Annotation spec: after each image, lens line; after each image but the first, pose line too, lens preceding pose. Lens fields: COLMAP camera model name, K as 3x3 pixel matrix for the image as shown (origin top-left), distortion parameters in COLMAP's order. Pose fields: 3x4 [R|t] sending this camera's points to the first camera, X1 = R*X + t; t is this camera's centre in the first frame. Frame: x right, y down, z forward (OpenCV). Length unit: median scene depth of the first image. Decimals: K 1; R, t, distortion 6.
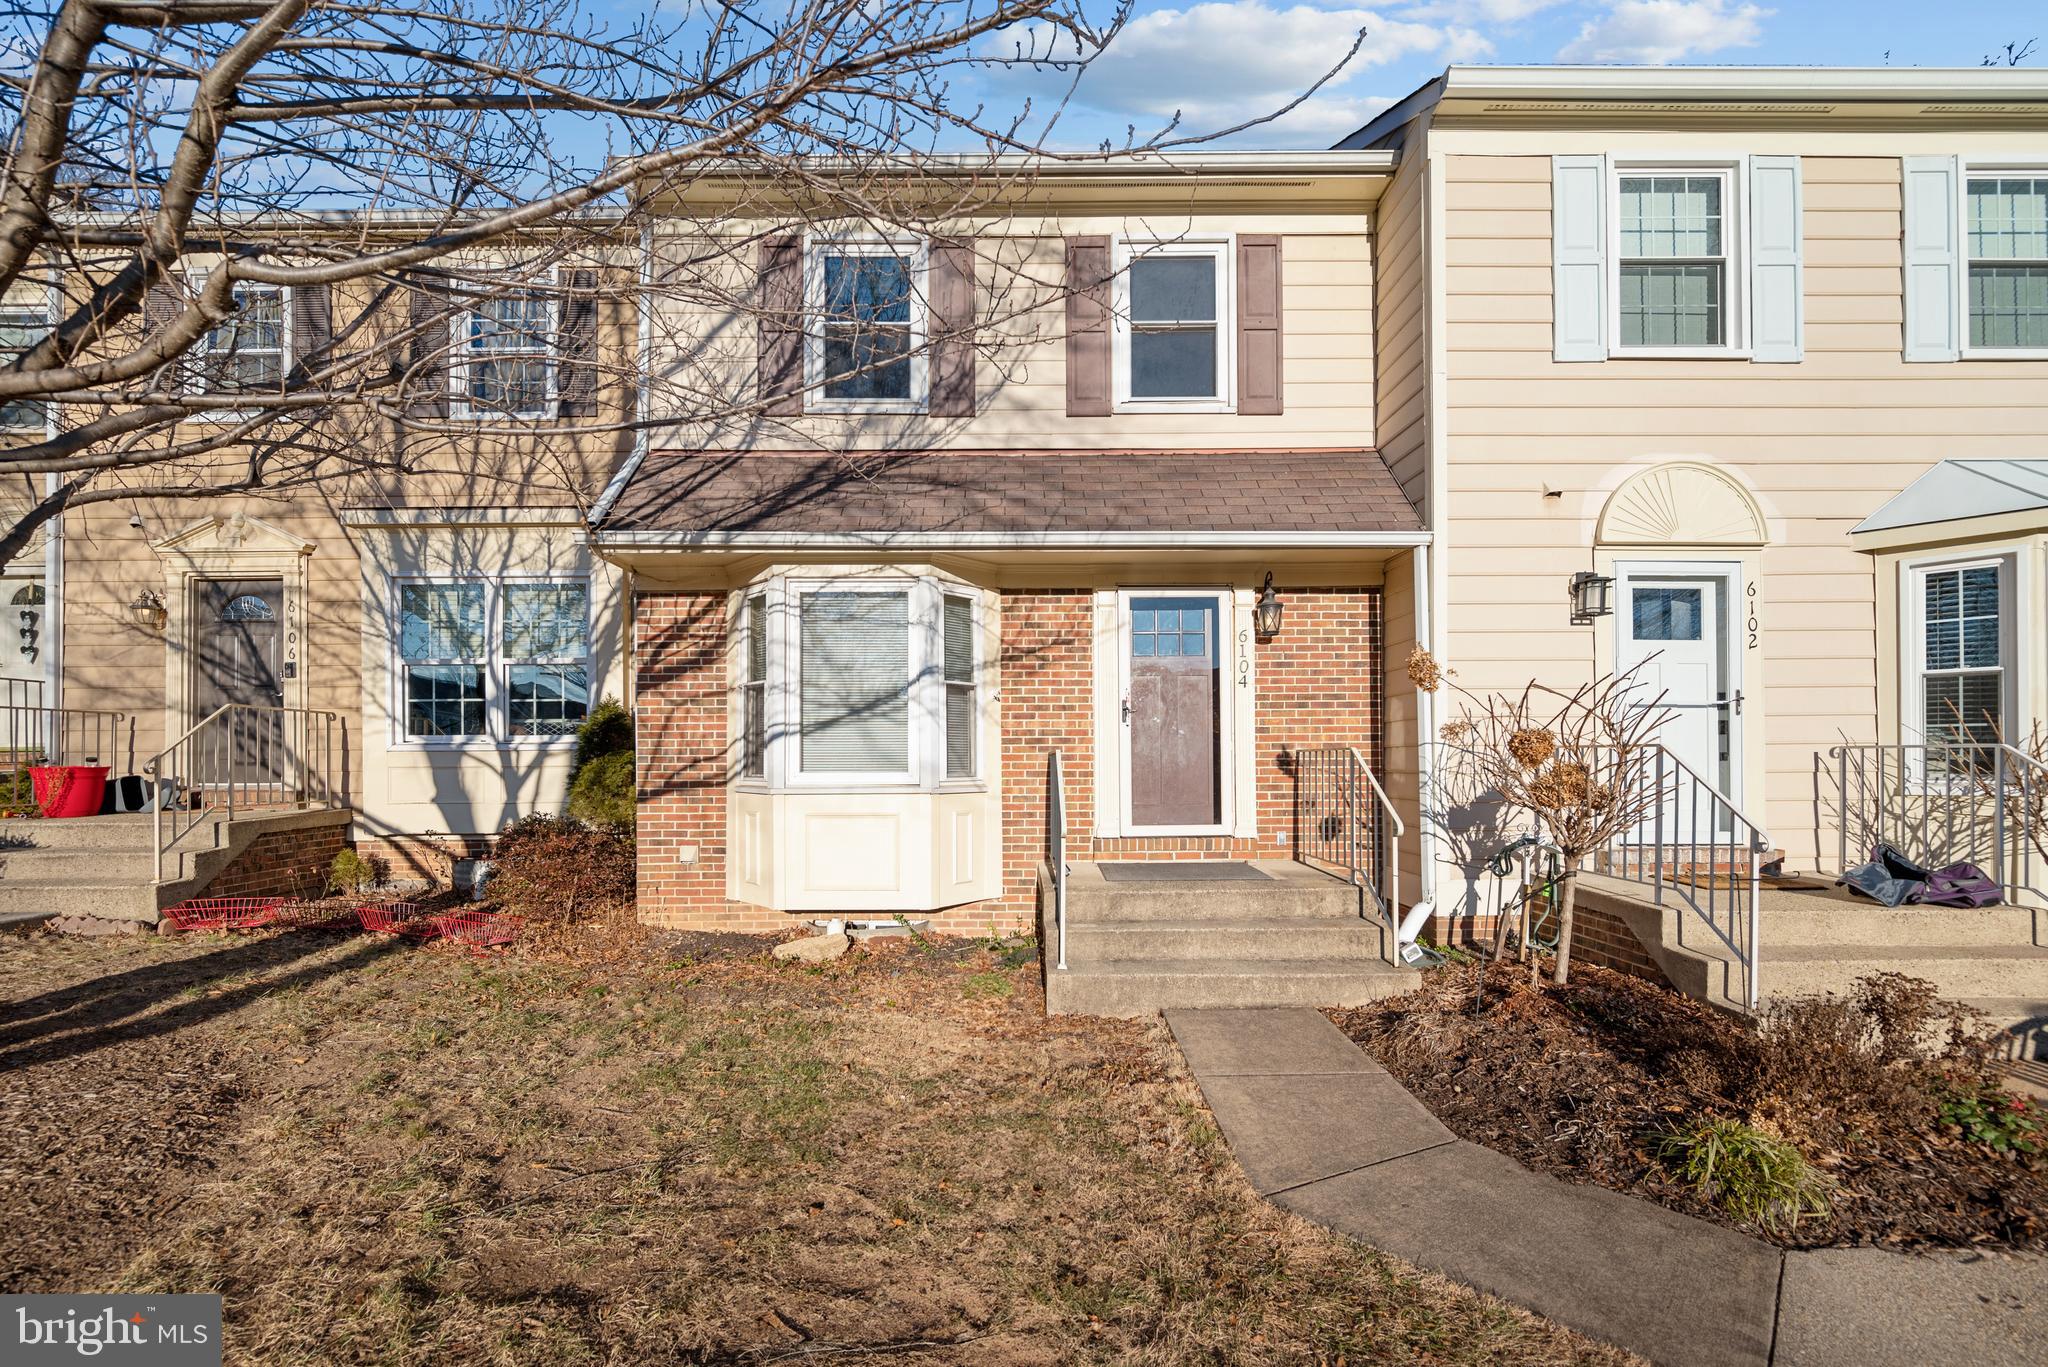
lens RADIAL K [[807.2, 0, 989.1], [0, 807.2, 661.8], [0, 0, 1]] dist [-0.000642, -0.000521]
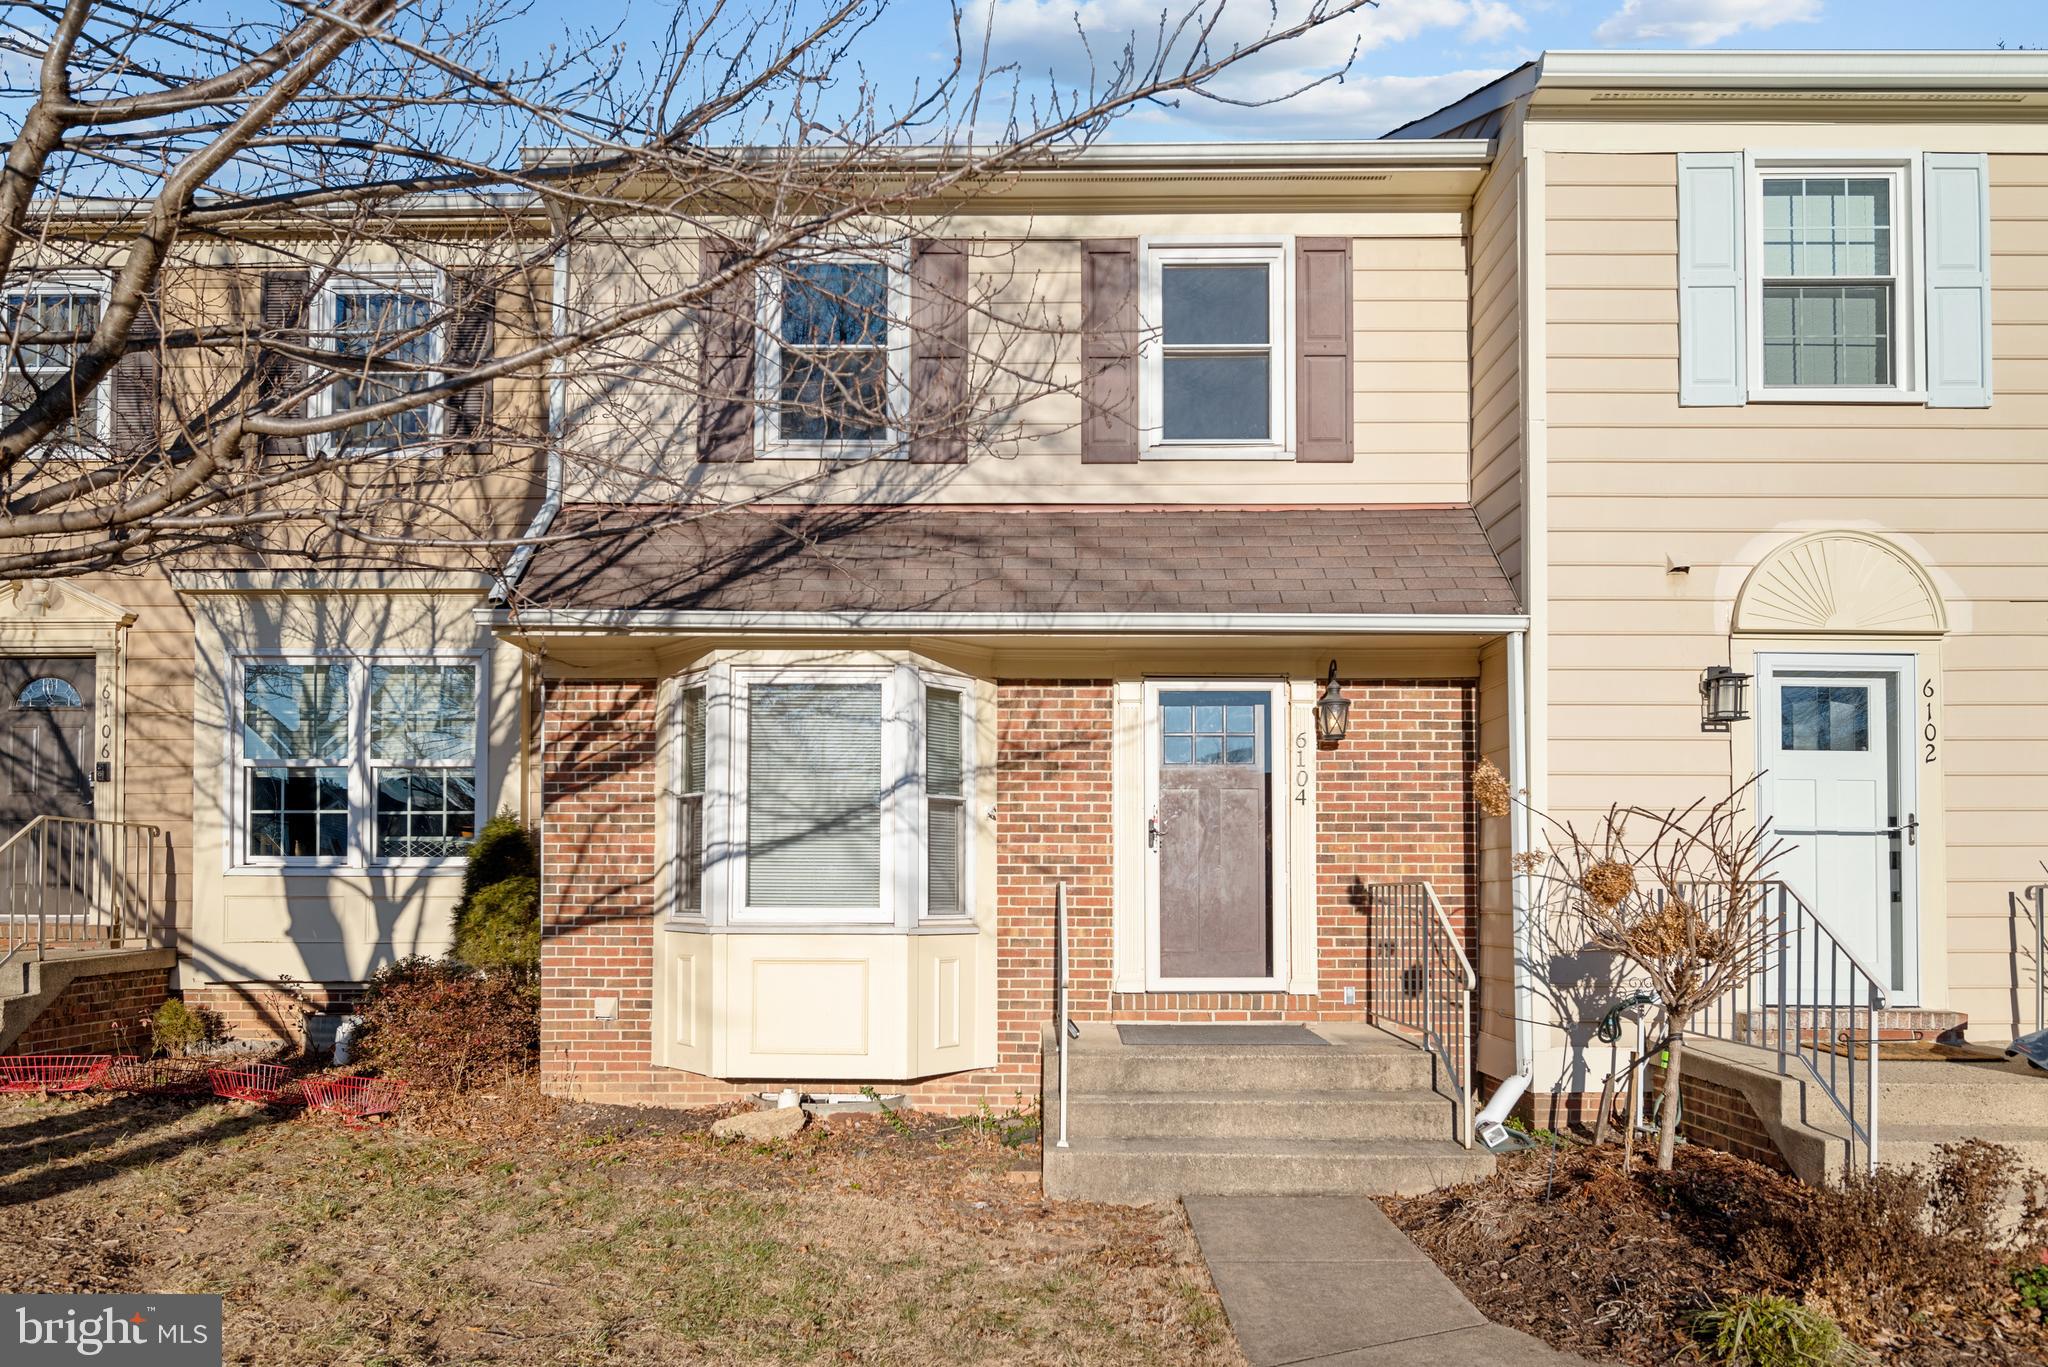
lens RADIAL K [[1126.4, 0, 971.0], [0, 1126.4, 729.3], [0, 0, 1]] dist [-0.005691, 0.000518]
pose [[0.999712, 0.006263, -0.023170, 0.014611], [-0.006804, 0.999704, -0.023355, -0.014475], [0.023017, 0.023506, 0.999459, -0.121664]]
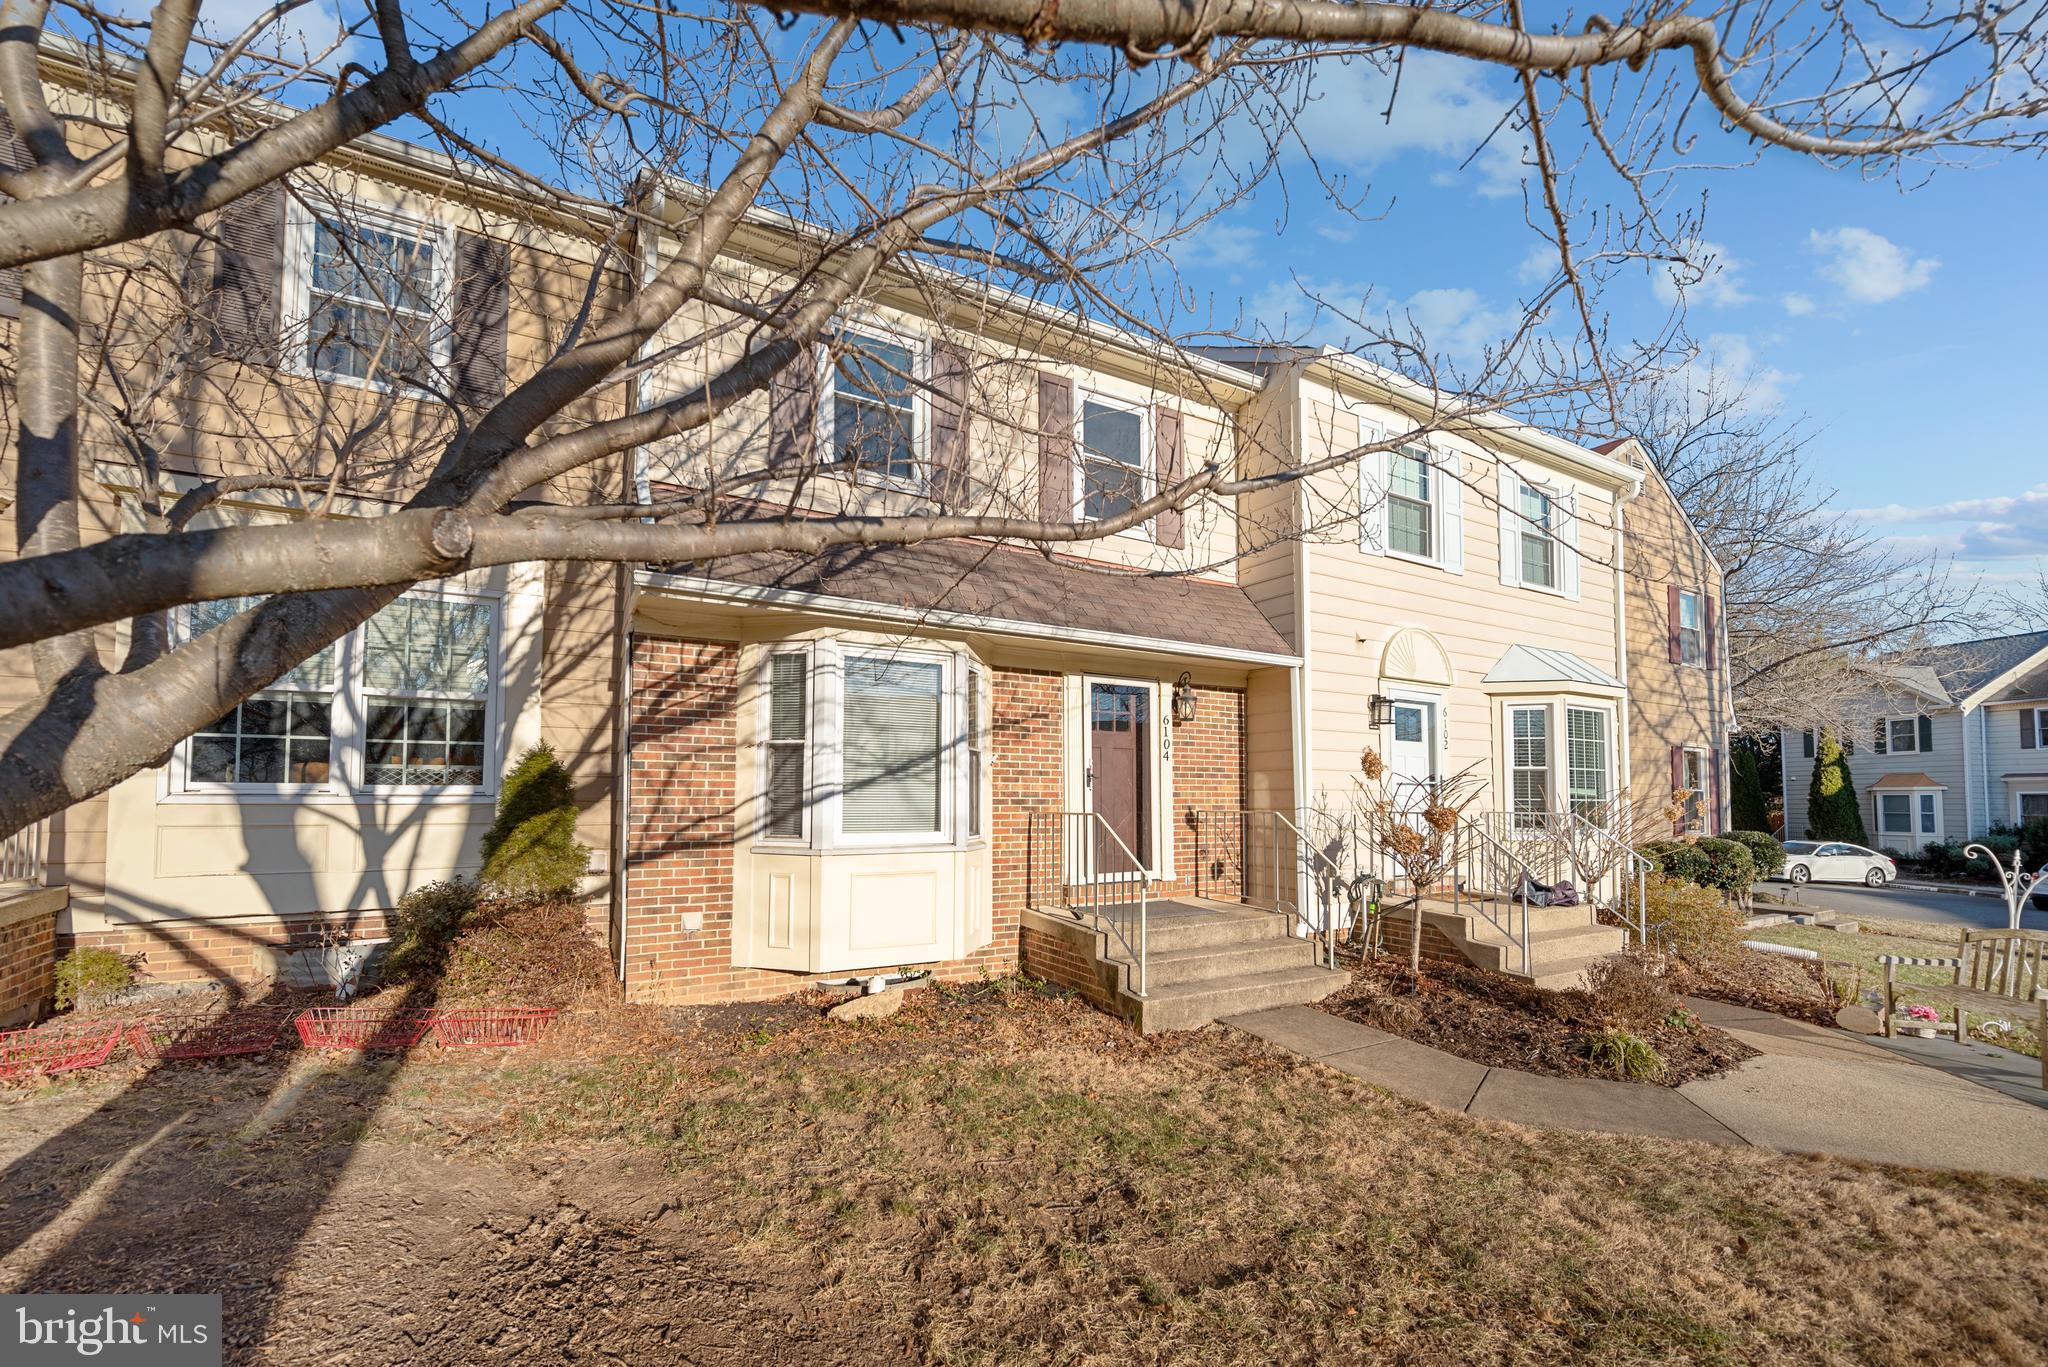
lens RADIAL K [[807.2, 0, 993.8], [0, 807.2, 655.0], [0, 0, 1]] dist [-0.000642, -0.000521]
pose [[0.880271, 0.091843, 0.465497, -0.544257], [-0.068071, 0.995383, -0.067666, -0.030020], [-0.469563, 0.027878, 0.882459, 0.000202]]
